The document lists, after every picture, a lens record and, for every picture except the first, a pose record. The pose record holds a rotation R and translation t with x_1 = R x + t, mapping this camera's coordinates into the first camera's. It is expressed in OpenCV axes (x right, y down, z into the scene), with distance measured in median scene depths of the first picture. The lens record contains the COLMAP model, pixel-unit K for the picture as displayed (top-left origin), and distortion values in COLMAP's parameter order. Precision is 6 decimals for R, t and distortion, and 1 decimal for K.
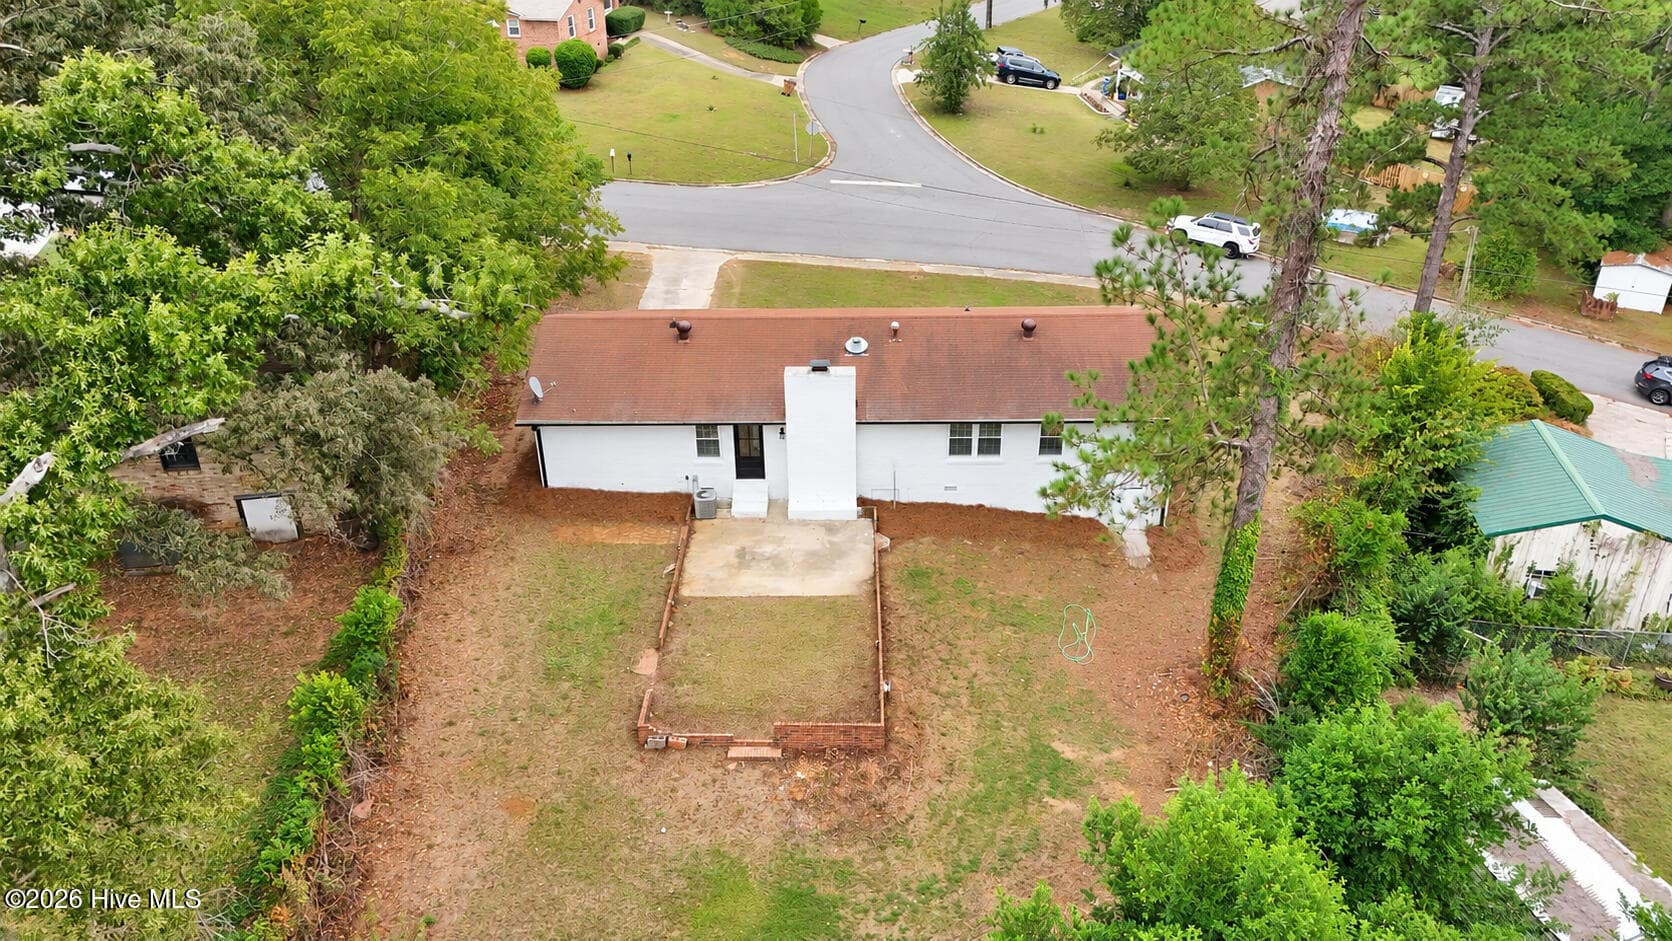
lens RADIAL K [[1294.7, 0, 837.2], [0, 1294.7, 397.4], [0, 0, 1]] dist [0.028231, -0.006423]
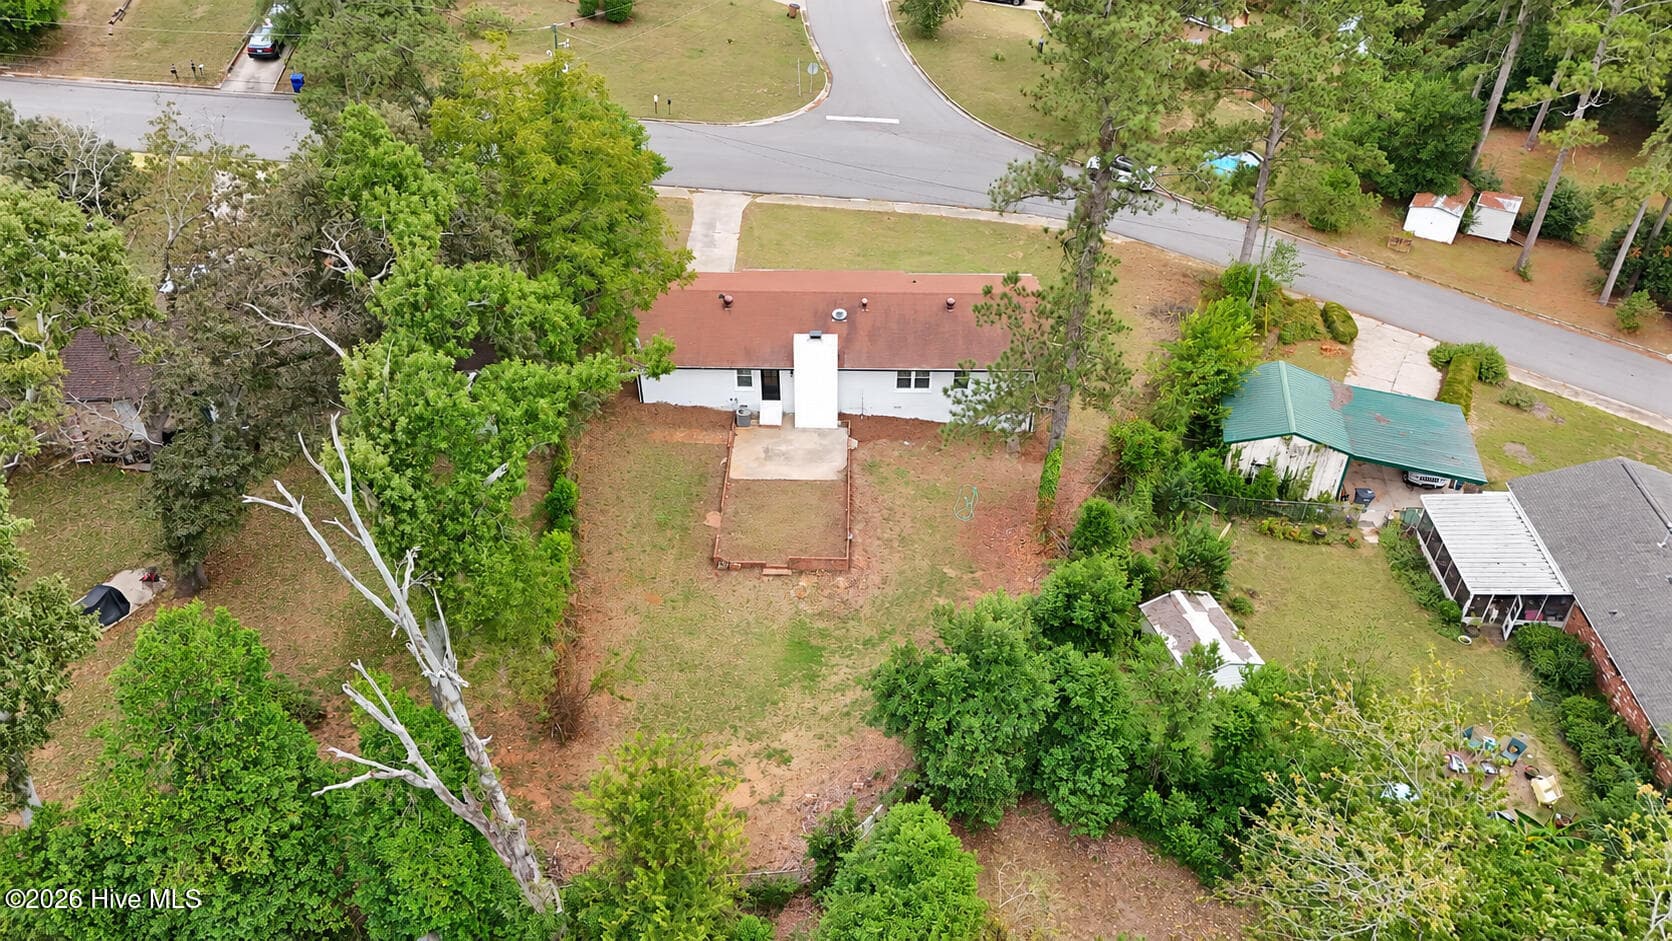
lens RADIAL K [[1294.7, 0, 837.2], [0, 1294.7, 397.4], [0, 0, 1]] dist [0.028231, -0.006423]
pose [[0.999886, 0.014260, 0.004984, 0.006068], [-0.014866, 0.987442, 0.157281, -0.196089], [-0.002679, -0.157337, 0.987541, -0.582767]]
